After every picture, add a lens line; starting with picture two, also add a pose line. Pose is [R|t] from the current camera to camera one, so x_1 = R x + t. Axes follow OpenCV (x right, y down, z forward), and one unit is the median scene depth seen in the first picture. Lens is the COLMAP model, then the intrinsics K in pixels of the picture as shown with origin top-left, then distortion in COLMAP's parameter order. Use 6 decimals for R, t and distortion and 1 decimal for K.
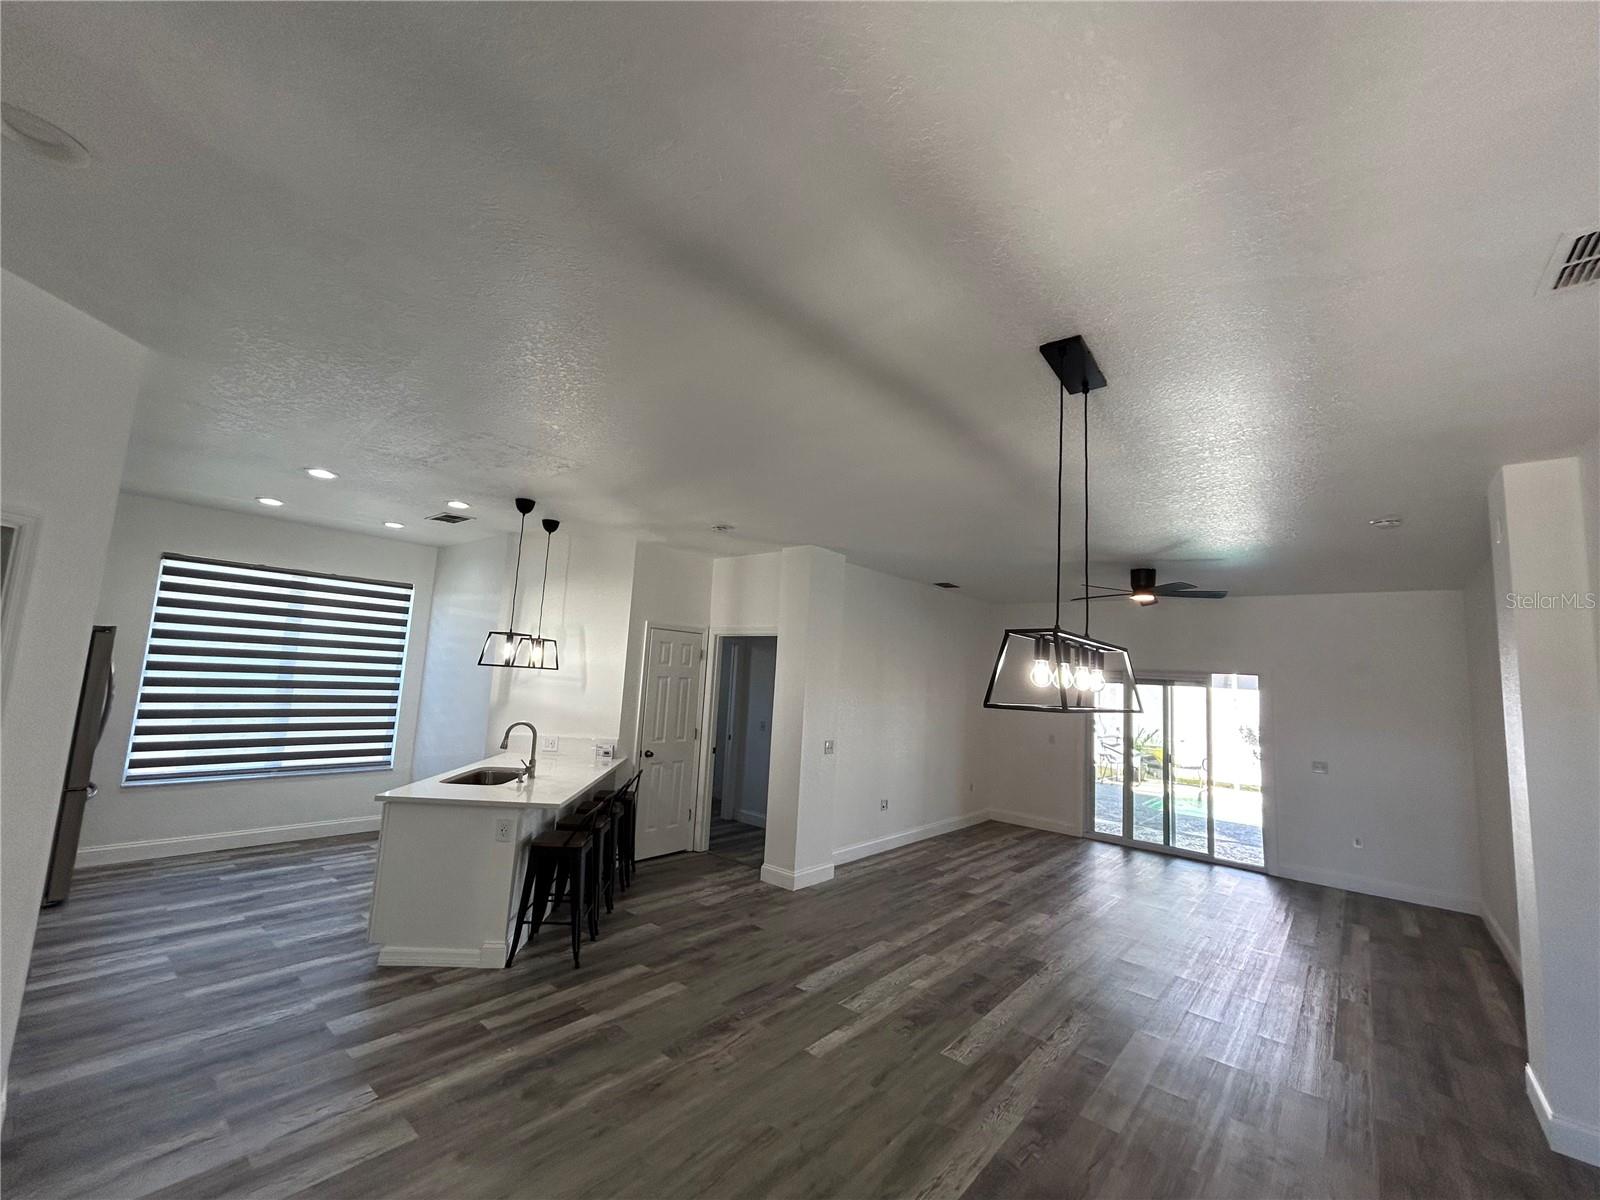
lens RADIAL K [[639.0, 0, 799.5], [0, 639.0, 599.5], [0, 0, 1]] dist [-0.000708, 0.000453]
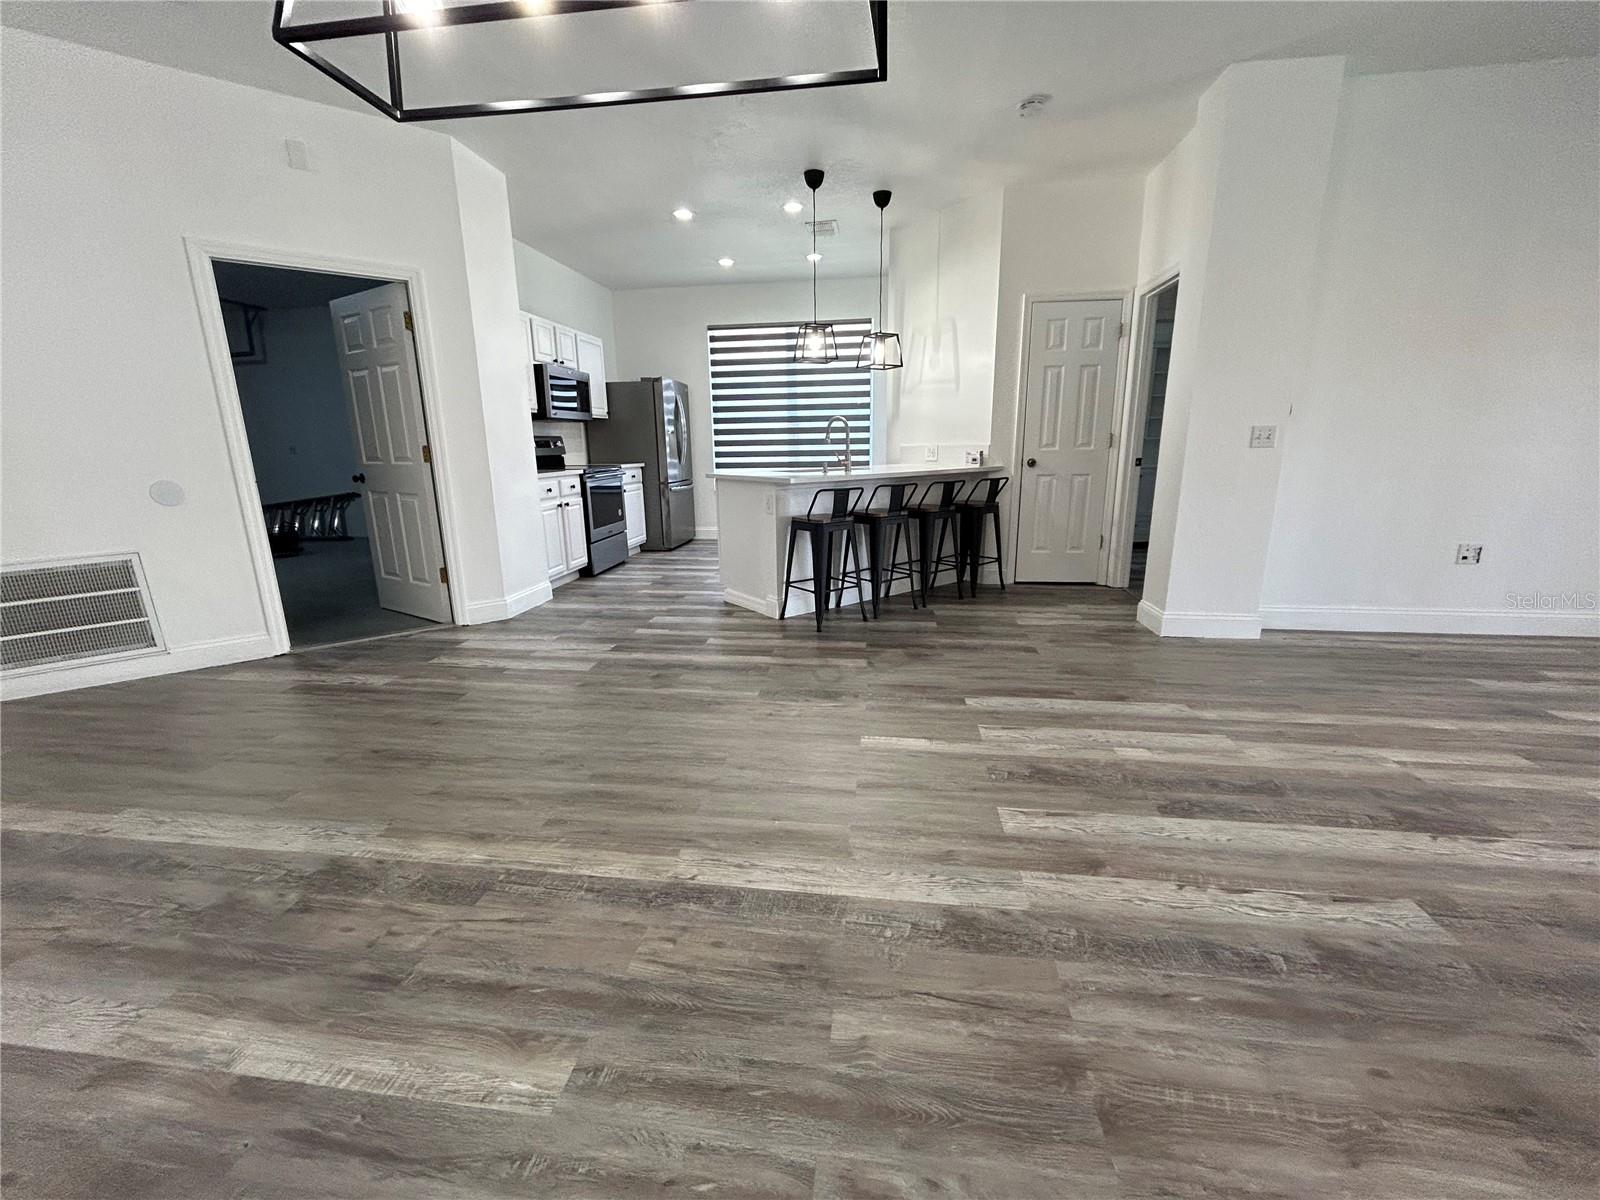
lens RADIAL K [[639.0, 0, 800.2], [0, 639.0, 602.0], [0, 0, 1]] dist [-0.000708, 0.000453]
pose [[0.544926, 0.141677, -0.826428, 0.463999], [0.148378, 0.953773, 0.261344, 0.219094], [0.825252, -0.265036, 0.498714, 0.404840]]
